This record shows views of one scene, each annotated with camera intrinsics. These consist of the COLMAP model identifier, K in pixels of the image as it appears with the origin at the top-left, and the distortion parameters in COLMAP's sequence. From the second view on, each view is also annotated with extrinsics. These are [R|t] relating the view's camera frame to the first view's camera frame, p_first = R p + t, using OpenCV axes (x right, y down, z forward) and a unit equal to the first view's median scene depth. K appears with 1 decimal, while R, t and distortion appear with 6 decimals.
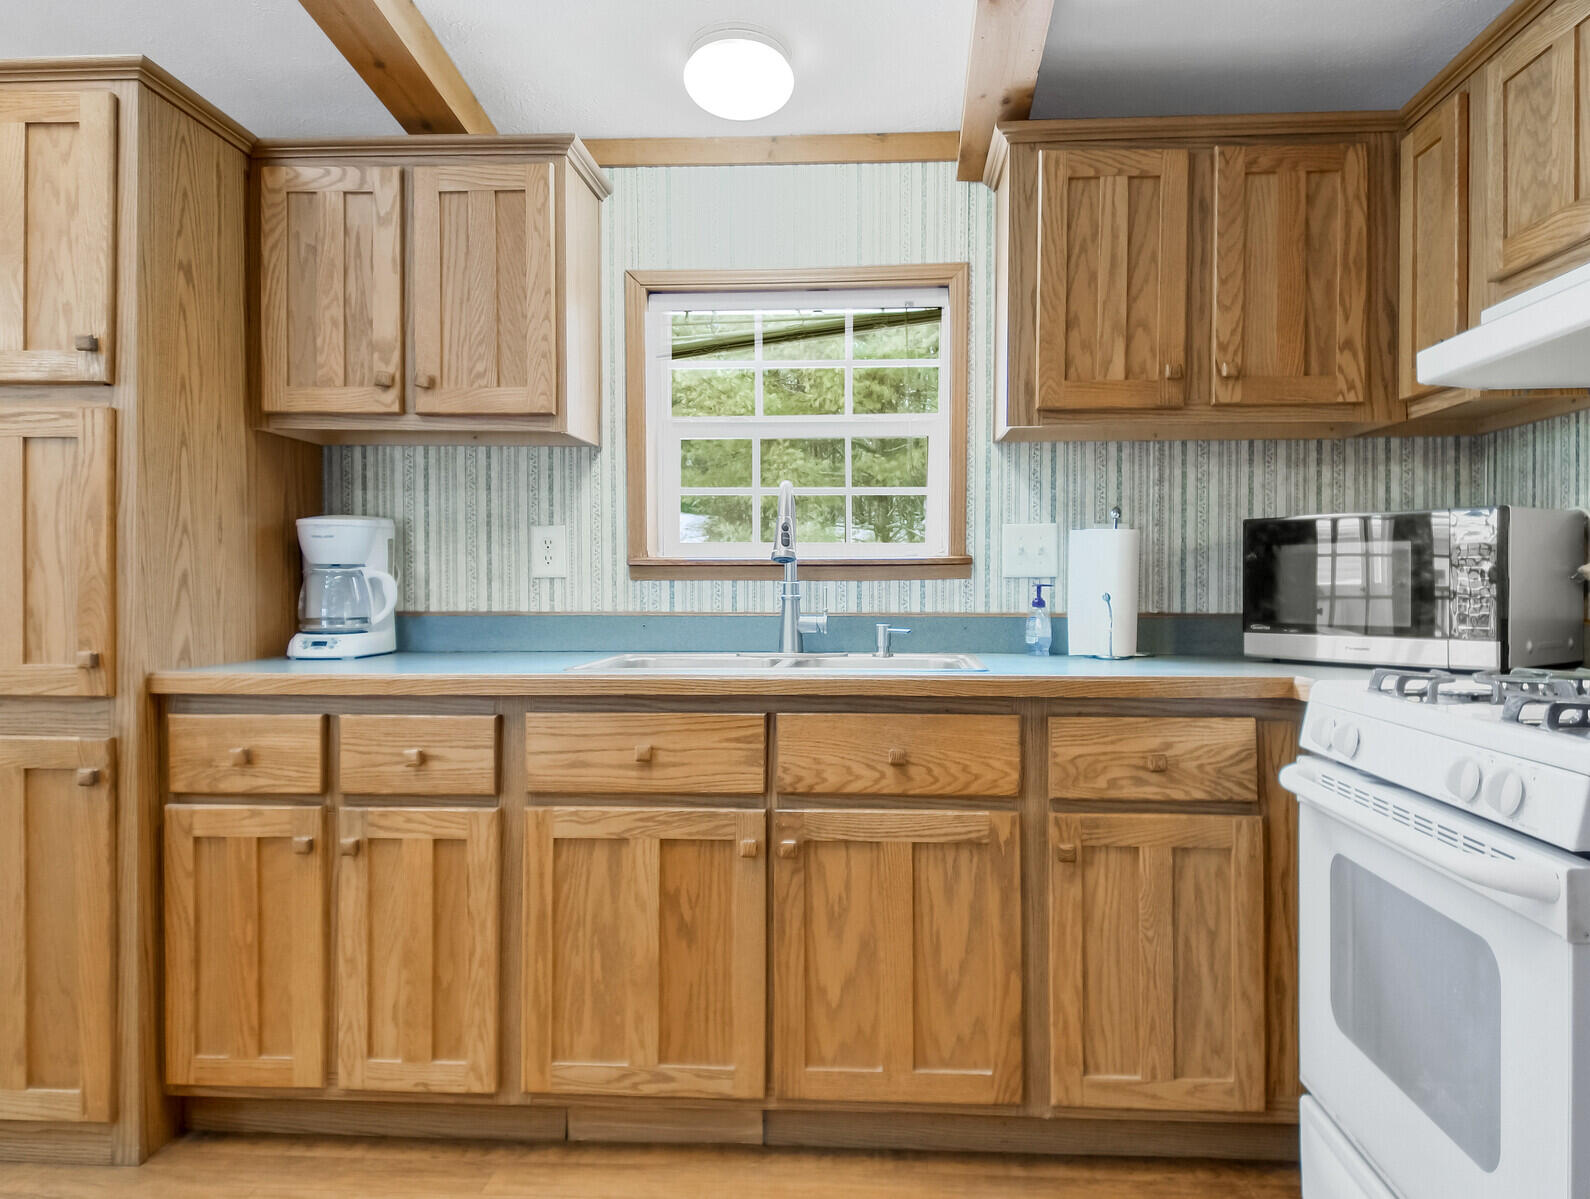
lens RADIAL K [[1093.3, 0, 797.2], [0, 1093.3, 564.9], [0, 0, 1]] dist [0.068990, -0.083041]
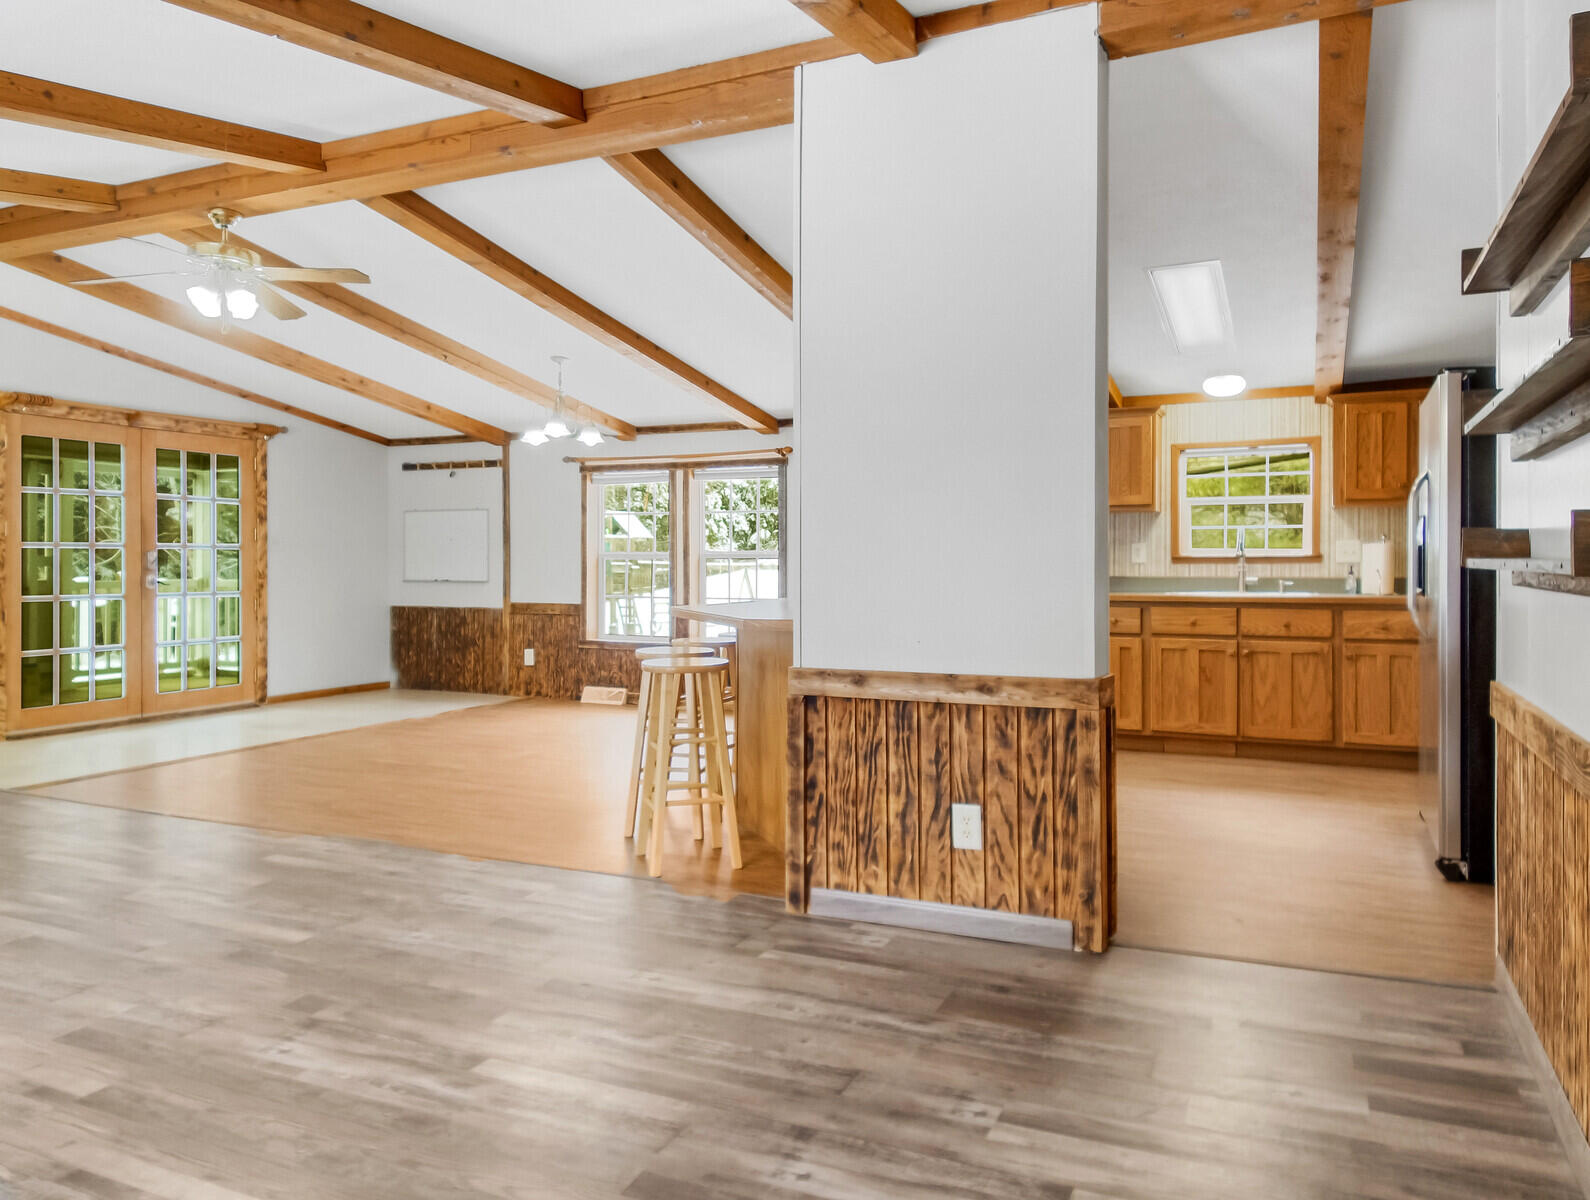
lens RADIAL K [[1093.3, 0, 797.2], [0, 1093.3, 565.4], [0, 0, 1]] dist [0.068990, -0.083041]
pose [[0.940383, 0.000521, -0.340118, -0.132137], [0.004015, 0.999912, 0.012632, -0.023836], [0.340095, -0.013244, 0.940298, -2.208709]]
